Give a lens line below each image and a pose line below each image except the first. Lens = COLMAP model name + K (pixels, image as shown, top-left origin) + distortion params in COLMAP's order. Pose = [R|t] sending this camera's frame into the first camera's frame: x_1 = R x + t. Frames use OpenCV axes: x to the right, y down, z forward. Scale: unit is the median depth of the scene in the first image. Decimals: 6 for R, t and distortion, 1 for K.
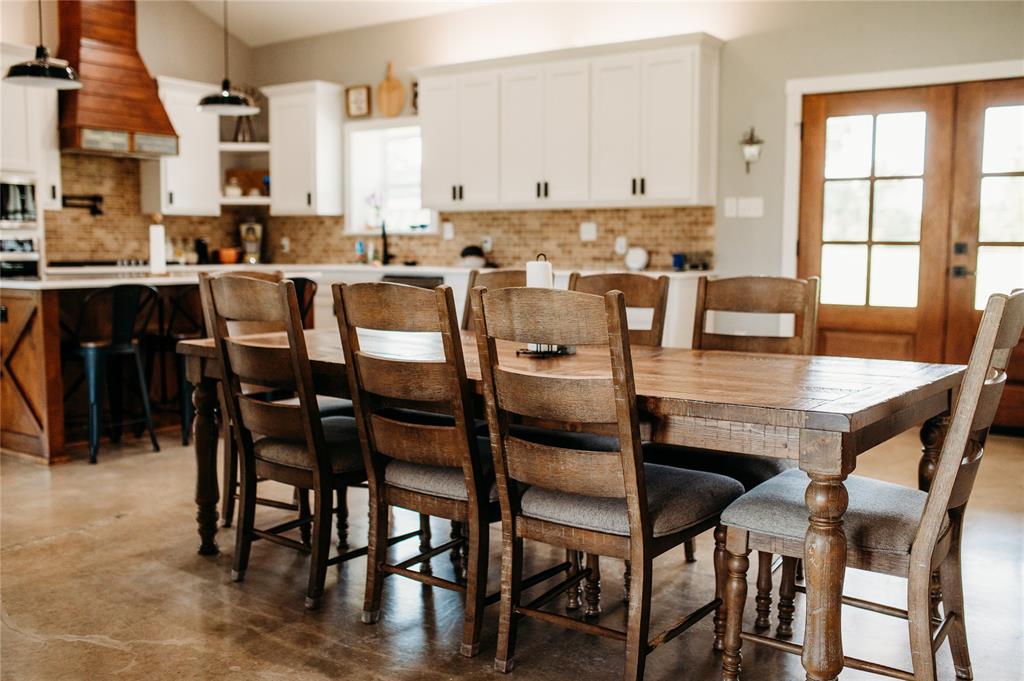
lens RADIAL K [[974.2, 0, 525.8], [0, 974.2, 342.8], [0, 0, 1]] dist [-0.013316, 0.002483]
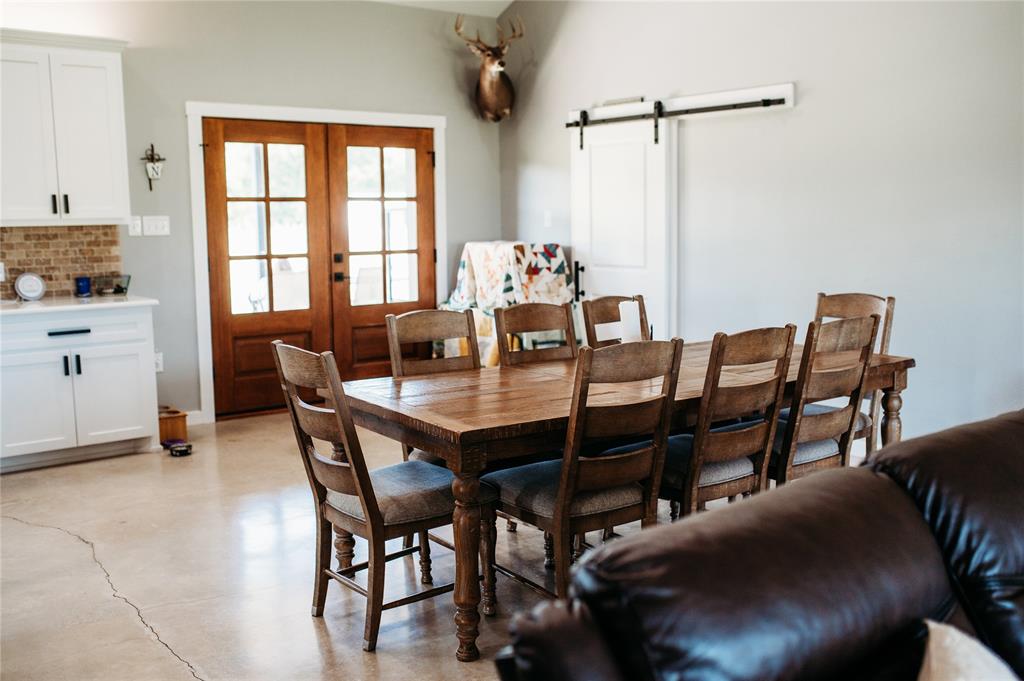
lens RADIAL K [[974.2, 0, 525.8], [0, 974.2, 342.8], [0, 0, 1]] dist [-0.013316, 0.002483]
pose [[0.288772, -0.134919, 0.947844, -0.611957], [0.107717, 0.988313, 0.107862, -0.089033], [-0.951319, 0.070951, 0.299931, 0.365102]]
